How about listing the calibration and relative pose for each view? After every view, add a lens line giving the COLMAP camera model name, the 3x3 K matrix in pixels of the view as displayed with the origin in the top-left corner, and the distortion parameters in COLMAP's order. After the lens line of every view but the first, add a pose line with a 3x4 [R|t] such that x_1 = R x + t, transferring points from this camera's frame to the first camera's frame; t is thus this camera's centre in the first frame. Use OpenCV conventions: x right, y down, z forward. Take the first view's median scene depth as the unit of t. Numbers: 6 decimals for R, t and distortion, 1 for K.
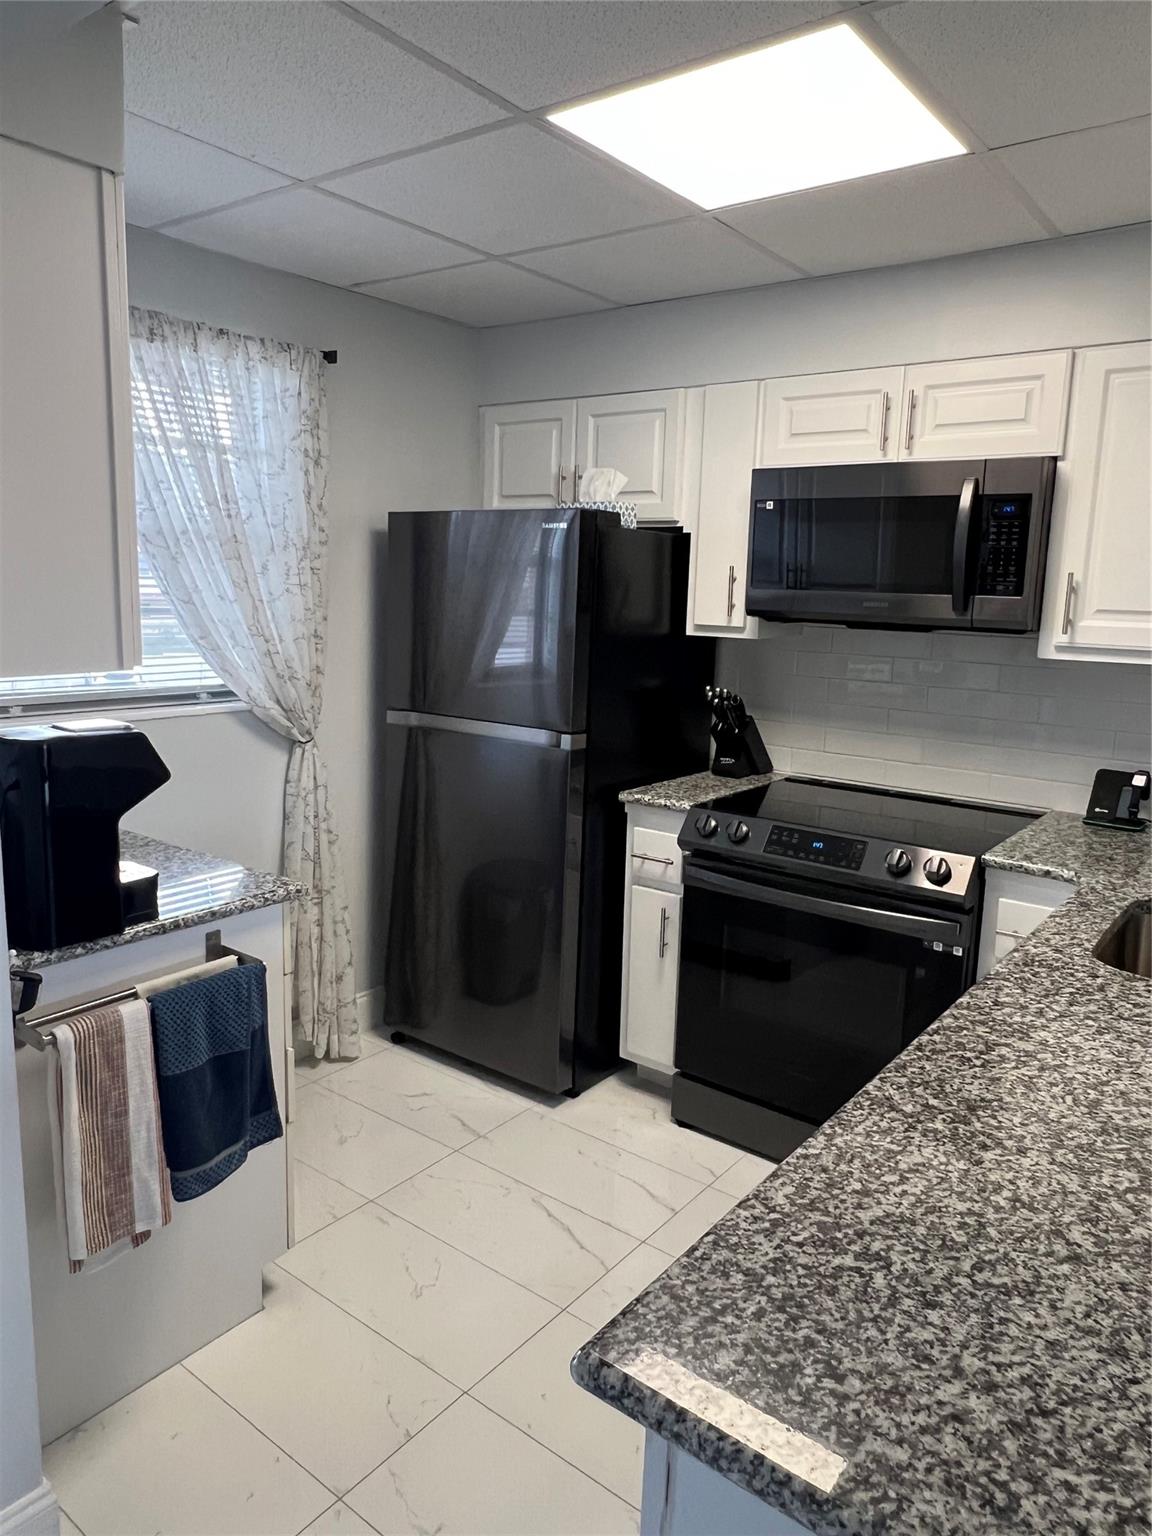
lens RADIAL K [[1031.8, 0, 570.8], [0, 1031.8, 767.8], [0, 0, 1]] dist [-0.006951, 0.000740]
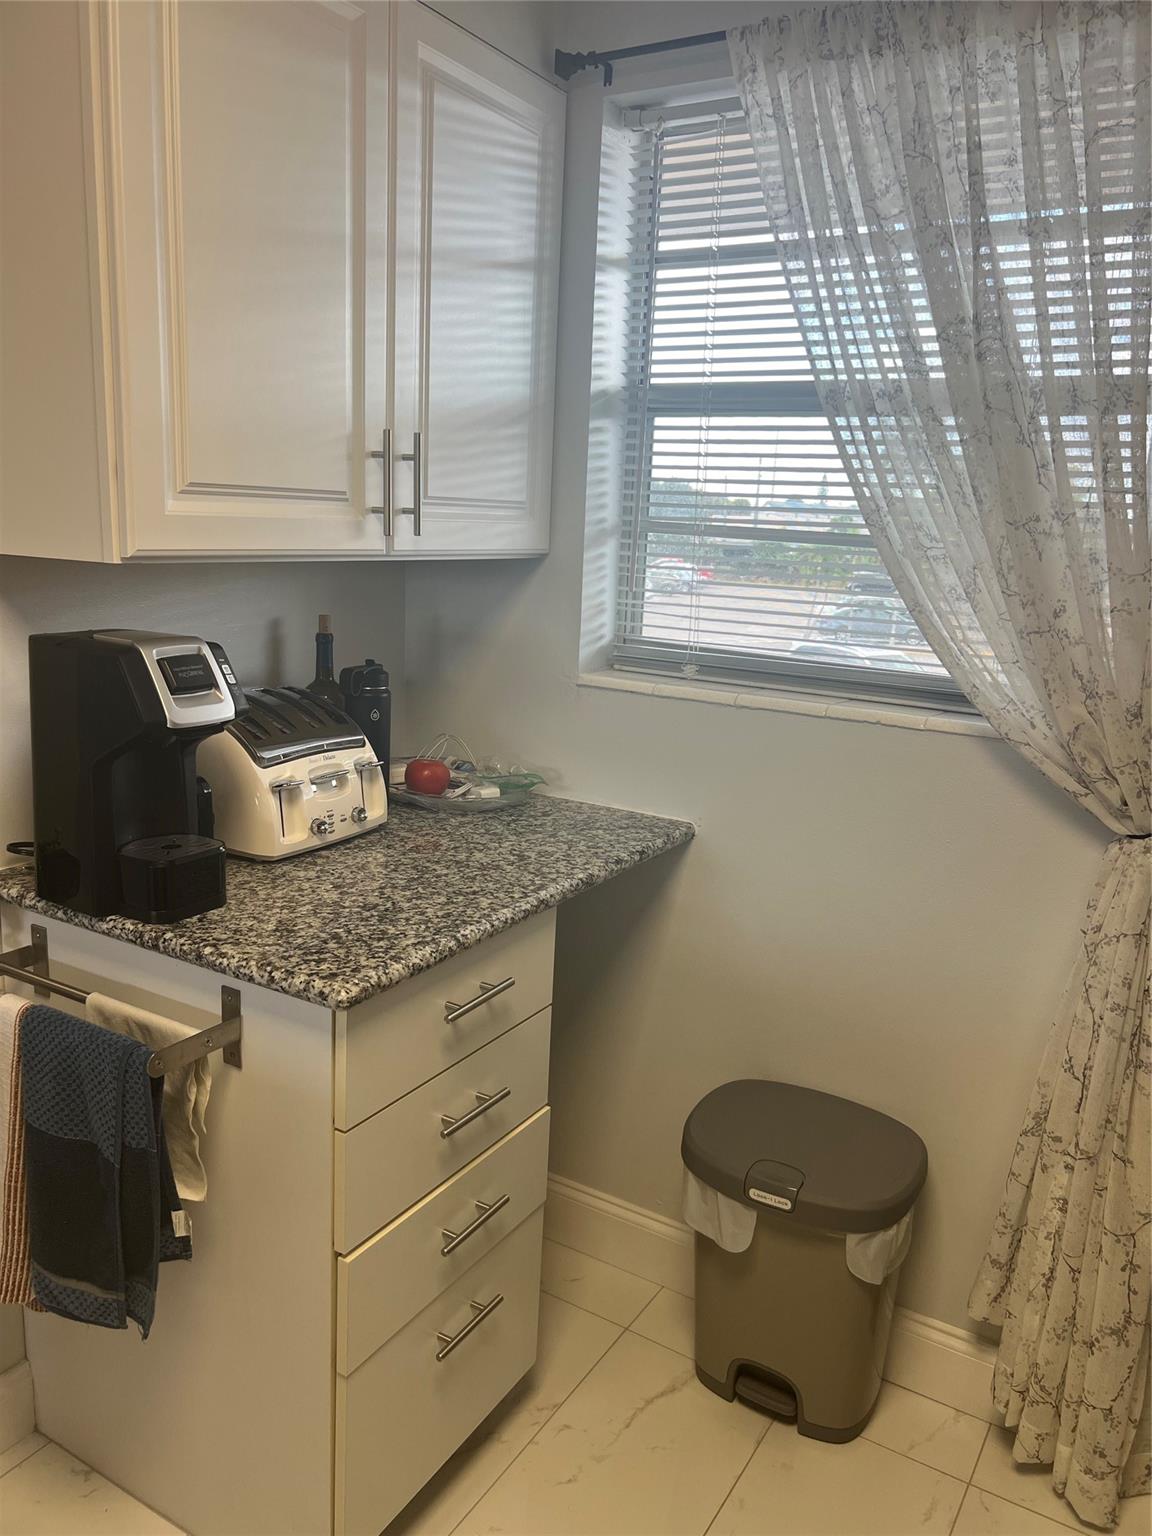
lens RADIAL K [[1155.0, 0, 579.4], [0, 1155.0, 760.2], [0, 0, 1]] dist [0.042978, -0.049226]
pose [[0.119967, 0.191891, -0.974056, 0.274301], [-0.211164, 0.963623, 0.163828, -0.109559], [0.970061, 0.186031, 0.156123, 0.797680]]
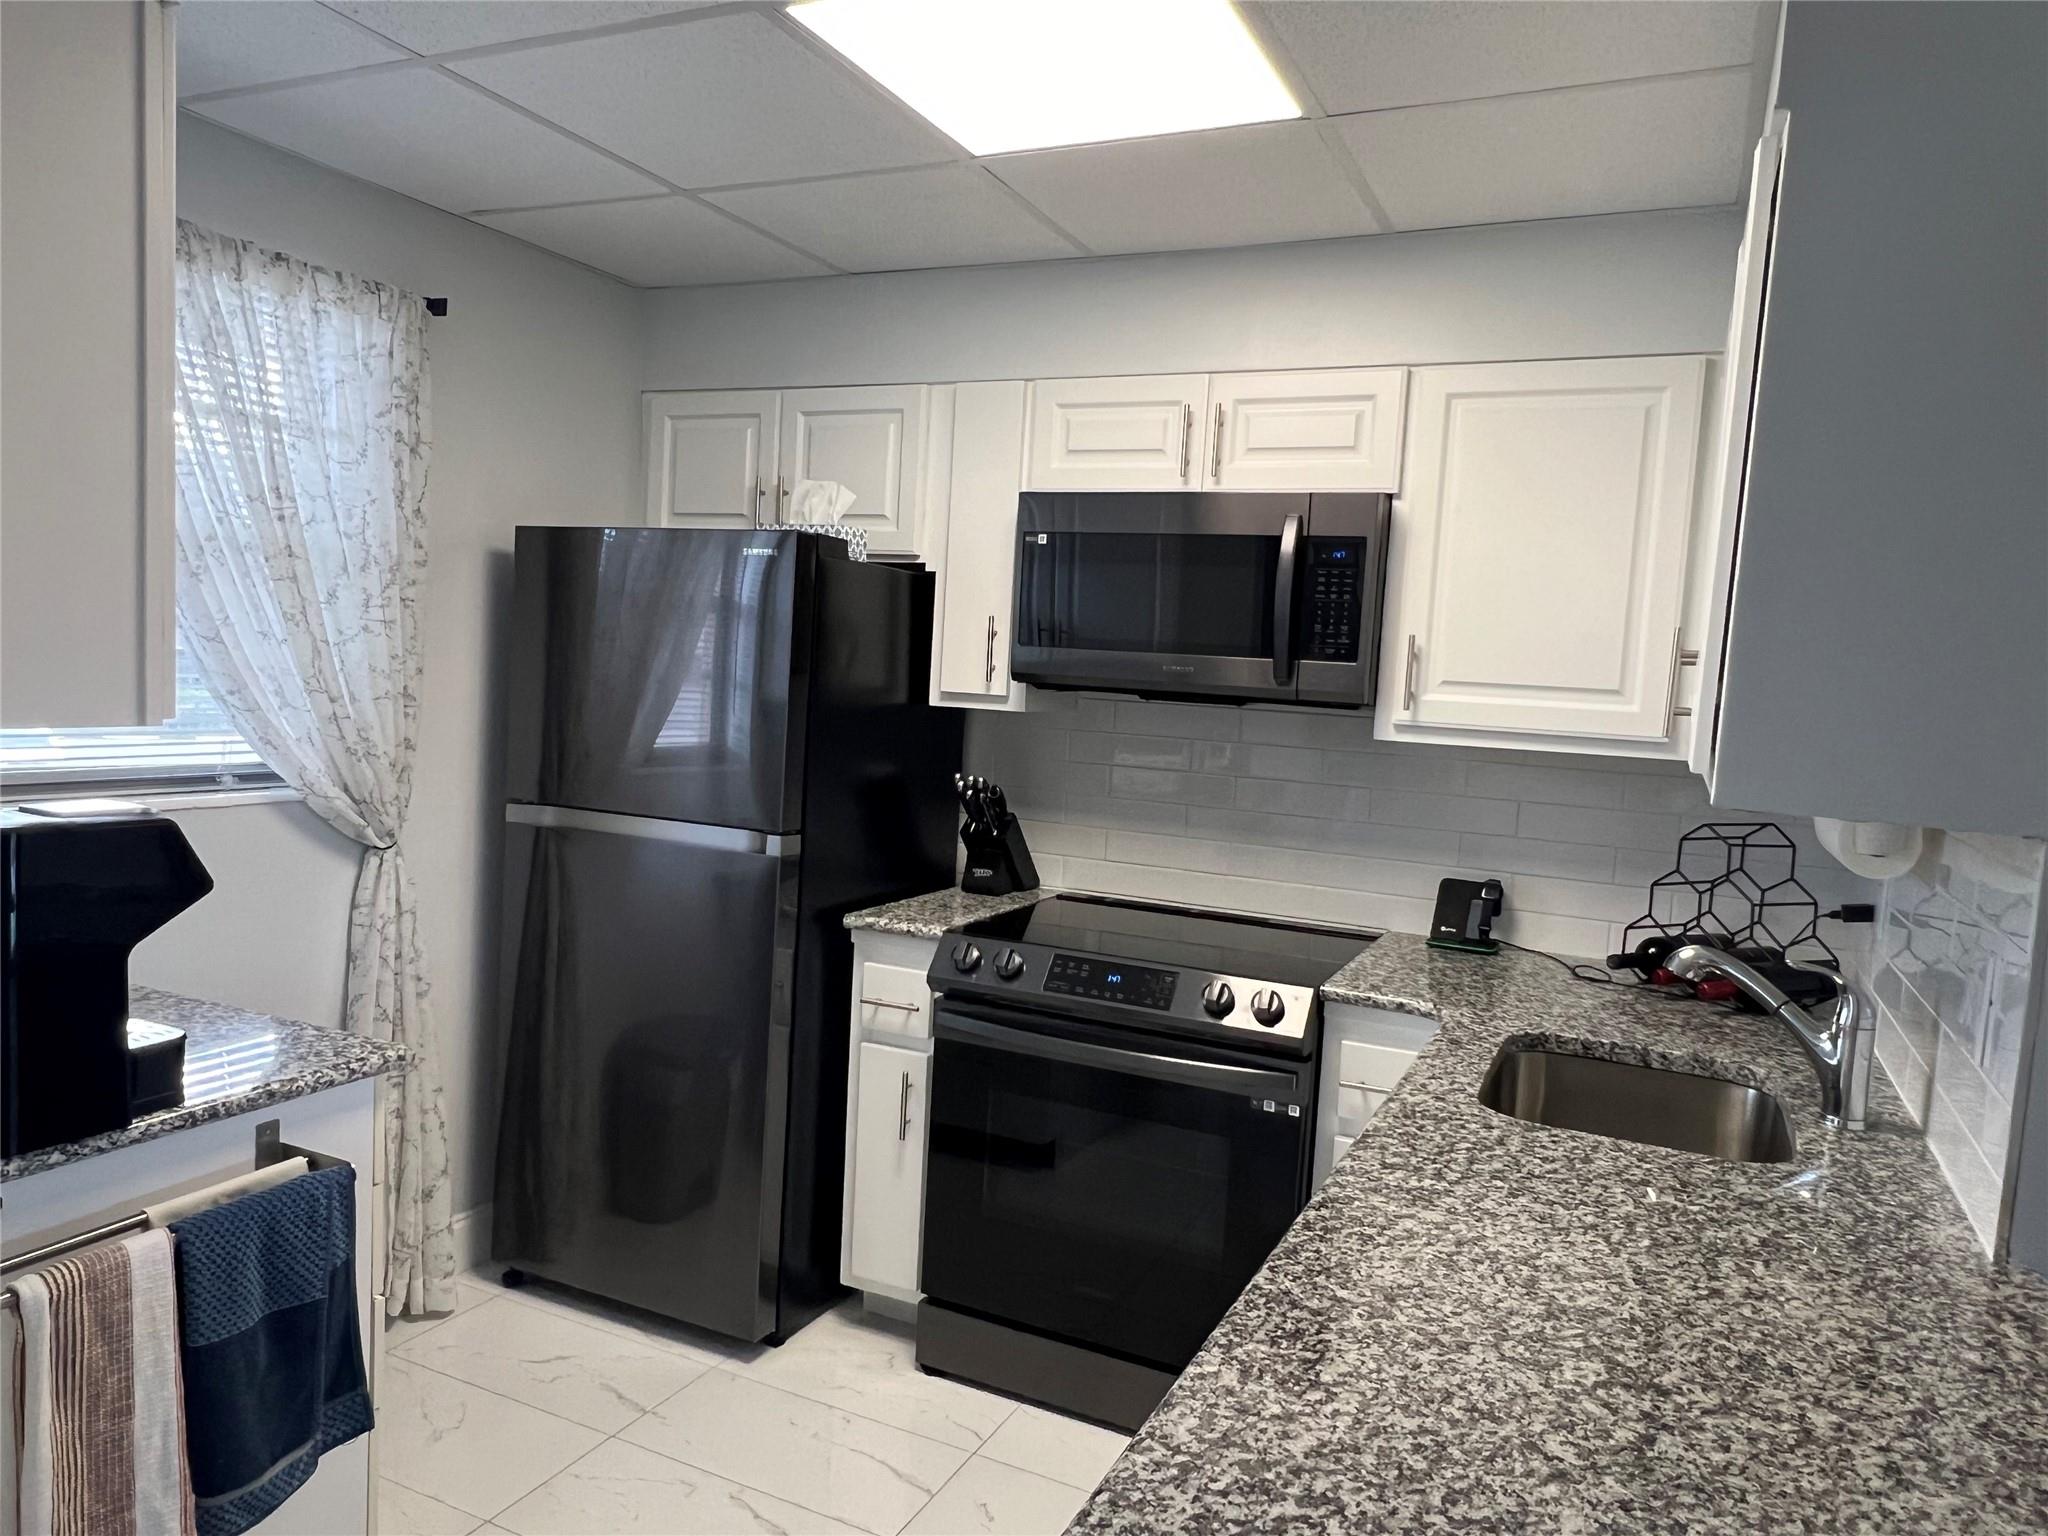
lens RADIAL K [[1375.8, 0, 1015.6], [0, 1375.8, 801.9], [0, 0, 1]] dist [-0.006951, 0.000740]
pose [[0.977339, 0.005626, 0.211604, -0.047876], [0.009031, 0.997628, -0.068238, 0.013001], [-0.211486, 0.068603, 0.974970, 0.015086]]
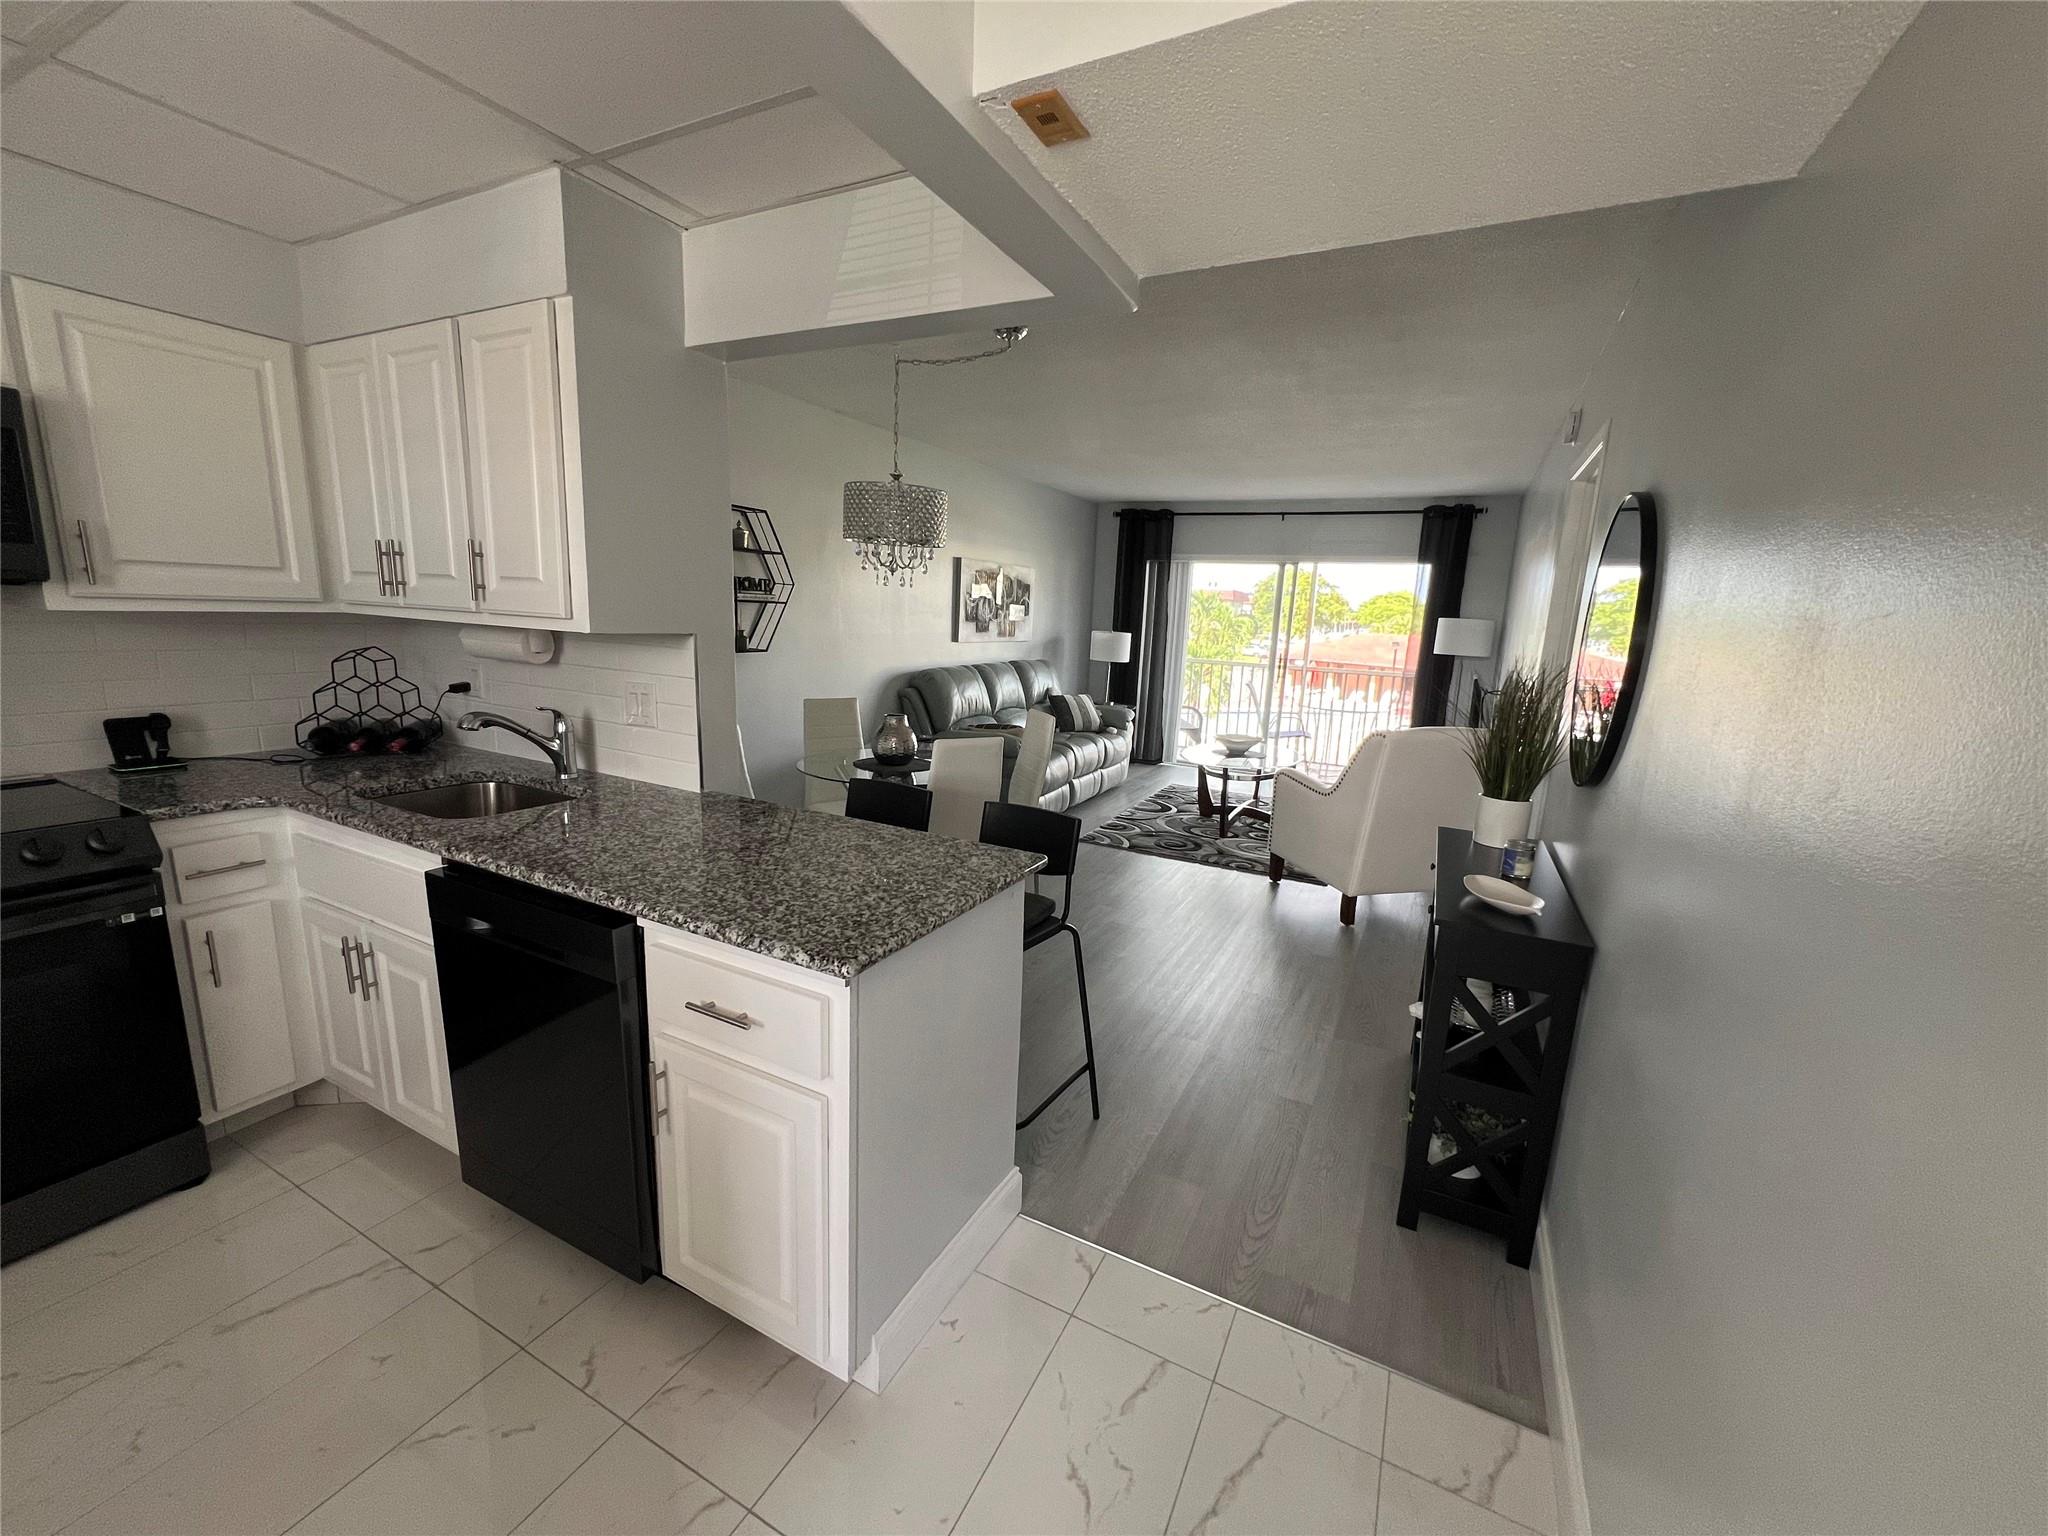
lens RADIAL K [[813.4, 0, 1013.3], [0, 813.4, 768.4], [0, 0, 1]] dist [-0.011451, -0.000009]
pose [[-0.167800, -0.227742, 0.959154, -0.438890], [0.127349, 0.959790, 0.250172, -0.039553], [-0.977561, 0.164126, -0.132050, 0.256135]]
